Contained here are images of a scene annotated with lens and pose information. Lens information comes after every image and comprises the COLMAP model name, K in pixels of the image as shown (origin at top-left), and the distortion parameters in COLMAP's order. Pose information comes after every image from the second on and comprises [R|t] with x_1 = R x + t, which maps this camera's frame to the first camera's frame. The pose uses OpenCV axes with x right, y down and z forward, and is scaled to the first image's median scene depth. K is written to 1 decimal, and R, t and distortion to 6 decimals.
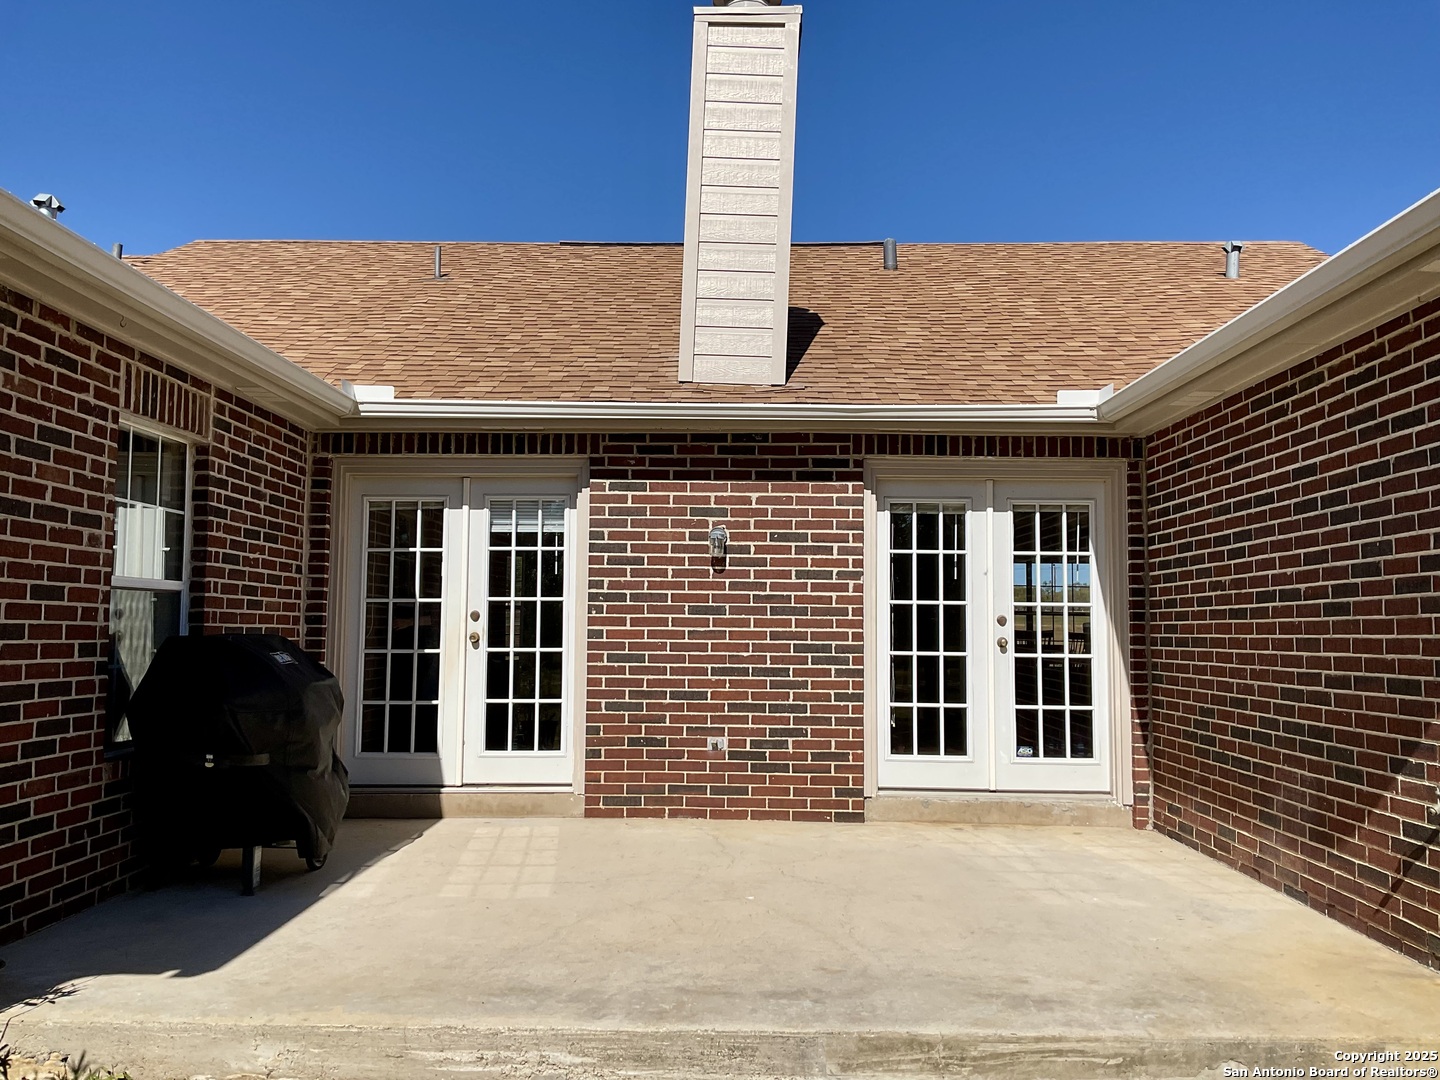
lens RADIAL K [[1218.7, 0, 721.1], [0, 1218.7, 540.9], [0, 0, 1]] dist [-0.000329, -0.000044]
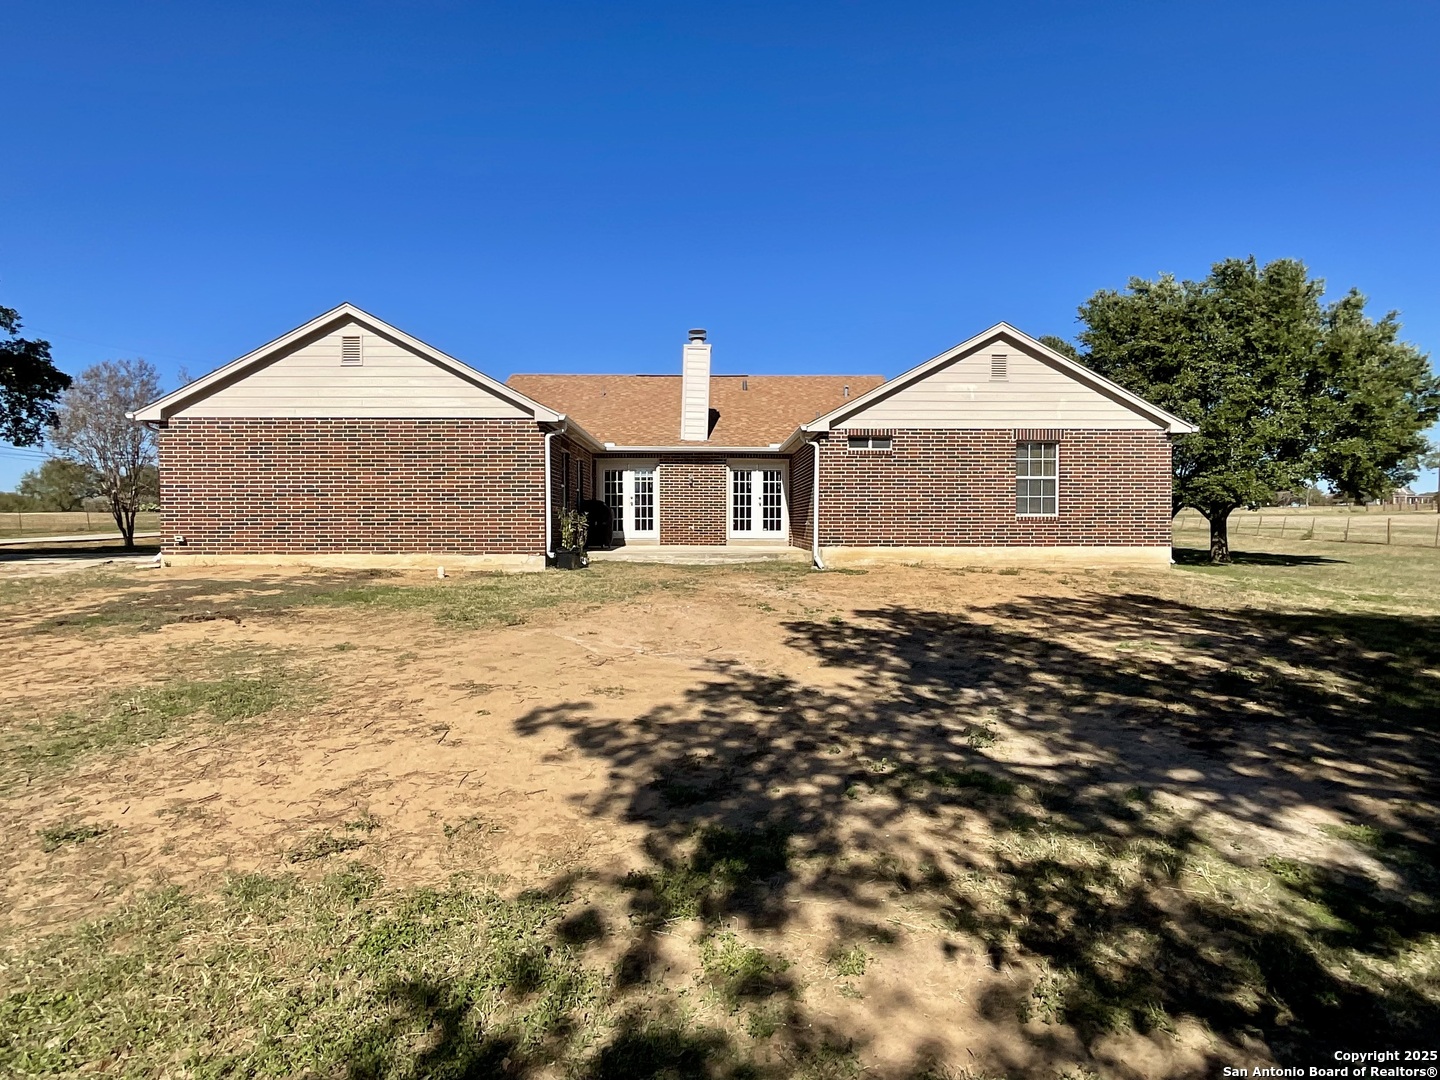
lens RADIAL K [[755.9, 0, 716.1], [0, 755.9, 538.9], [0, 0, 1]] dist [0.000095, 0.000000]
pose [[0.999008, -0.008347, 0.043749, -0.031370], [0.003590, 0.994179, 0.107683, -0.073726], [-0.044393, -0.107419, 0.993222, -1.547463]]
